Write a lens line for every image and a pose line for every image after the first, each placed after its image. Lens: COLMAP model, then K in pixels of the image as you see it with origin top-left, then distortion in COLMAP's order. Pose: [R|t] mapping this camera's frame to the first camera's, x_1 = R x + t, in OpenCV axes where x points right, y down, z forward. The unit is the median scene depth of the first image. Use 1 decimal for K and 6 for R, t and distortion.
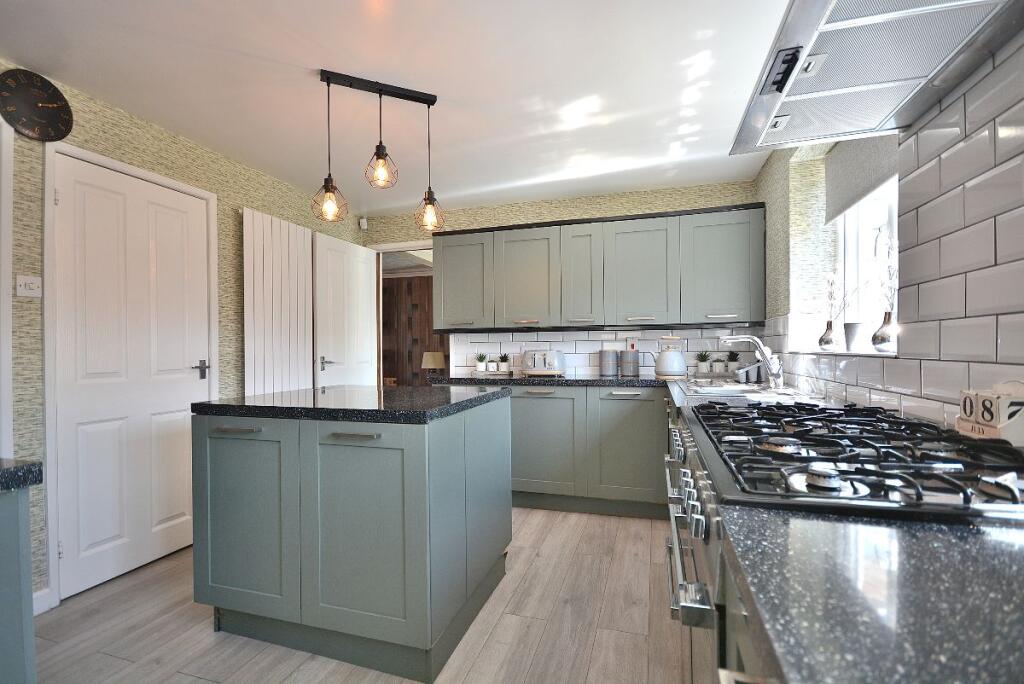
lens RADIAL K [[470.4, 0, 505.0], [0, 470.4, 351.9], [0, 0, 1]] dist [0.003496, -0.001417]
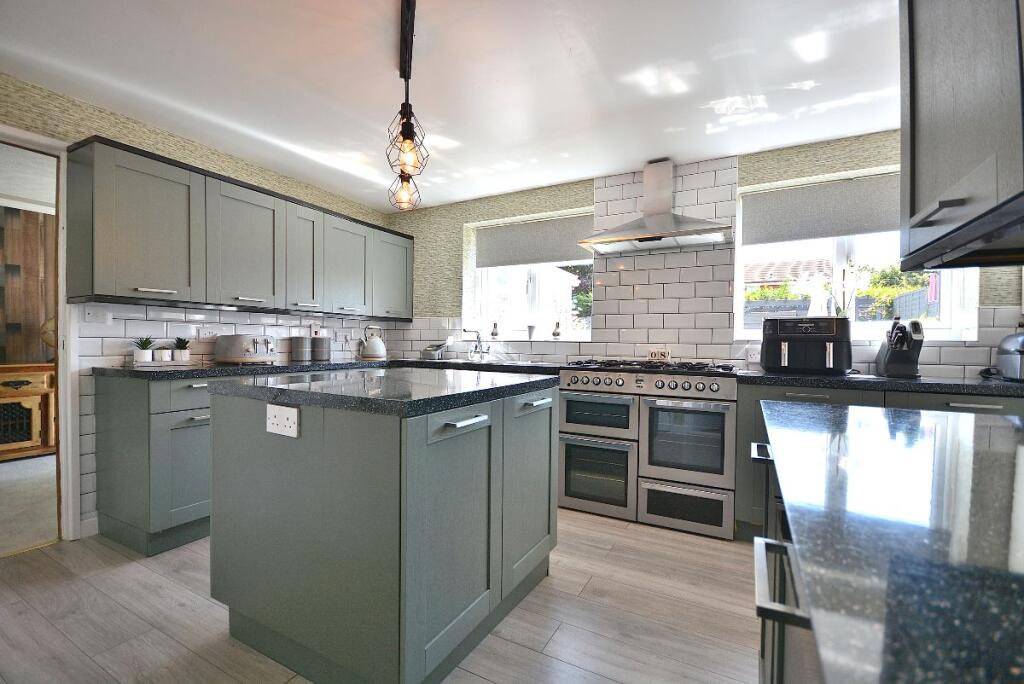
lens RADIAL K [[450.0, 0, 504.9], [0, 450.0, 355.3], [0, 0, 1]] dist [0.002822, -0.004111]
pose [[0.192698, -0.018105, 0.981091, -0.885136], [-0.005036, 0.999798, 0.019440, 0.022154], [-0.981245, -0.008686, 0.192568, 0.528911]]
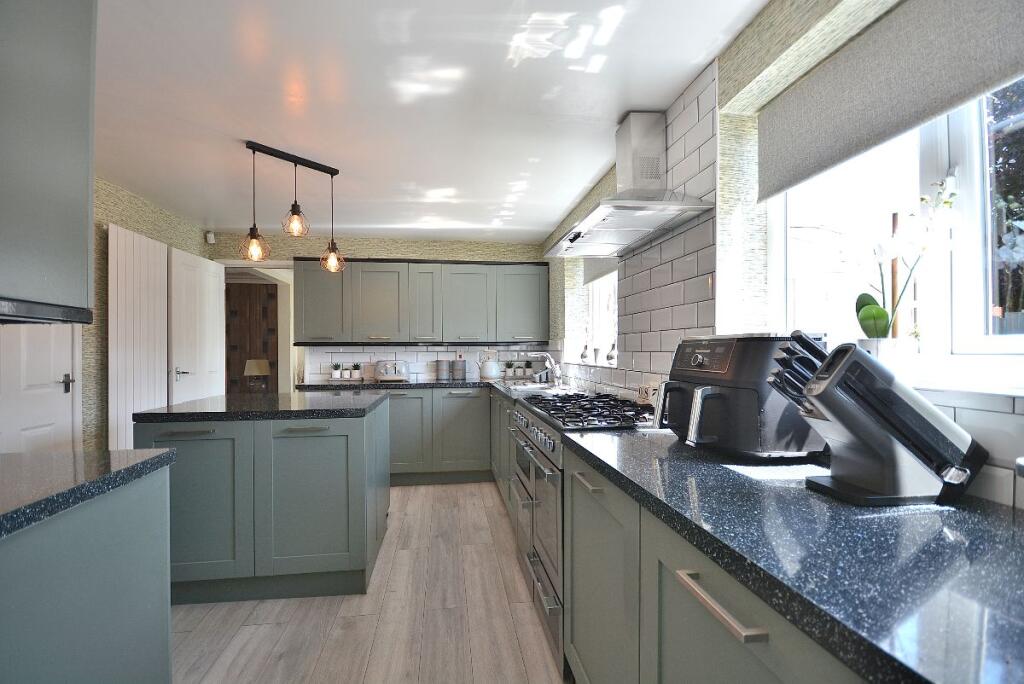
lens RADIAL K [[450.0, 0, 503.1], [0, 450.0, 352.6], [0, 0, 1]] dist [0.002822, -0.004111]
pose [[0.904519, 0.002351, 0.426427, -0.222963], [-0.000268, 0.999988, -0.004944, -0.025182], [-0.426434, 0.004358, 0.904508, -0.276678]]
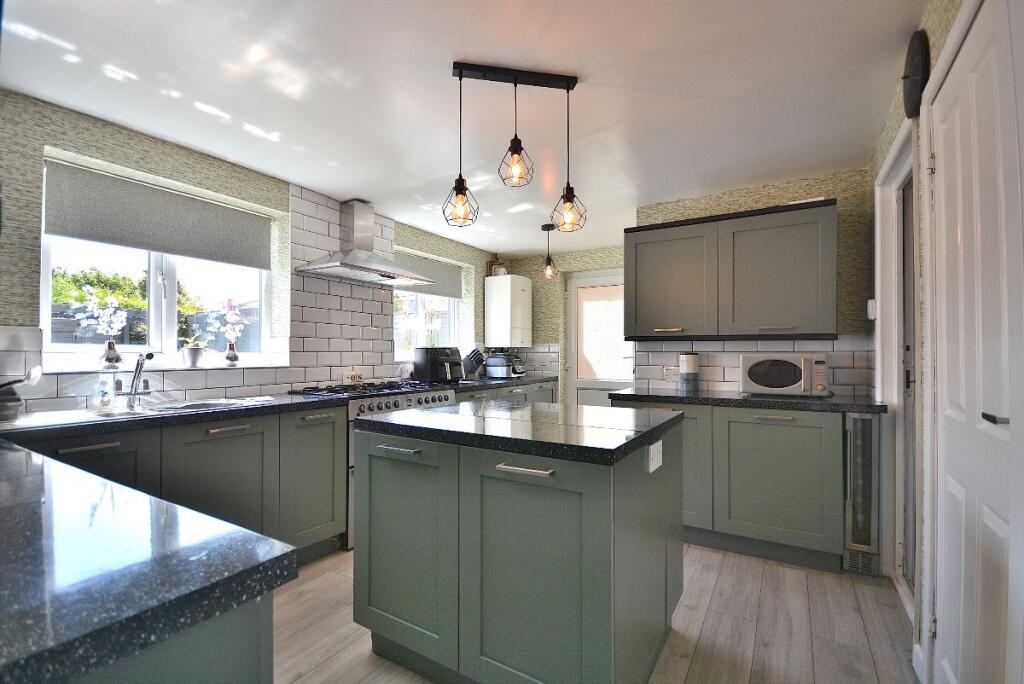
lens RADIAL K [[450.0, 0, 501.8], [0, 450.0, 351.5], [0, 0, 1]] dist [0.002822, -0.004111]
pose [[-0.966449, 0.010710, 0.256635, -0.369674], [0.010221, 0.999943, -0.003241, -0.023399], [-0.256655, -0.000509, -0.966503, 1.502288]]
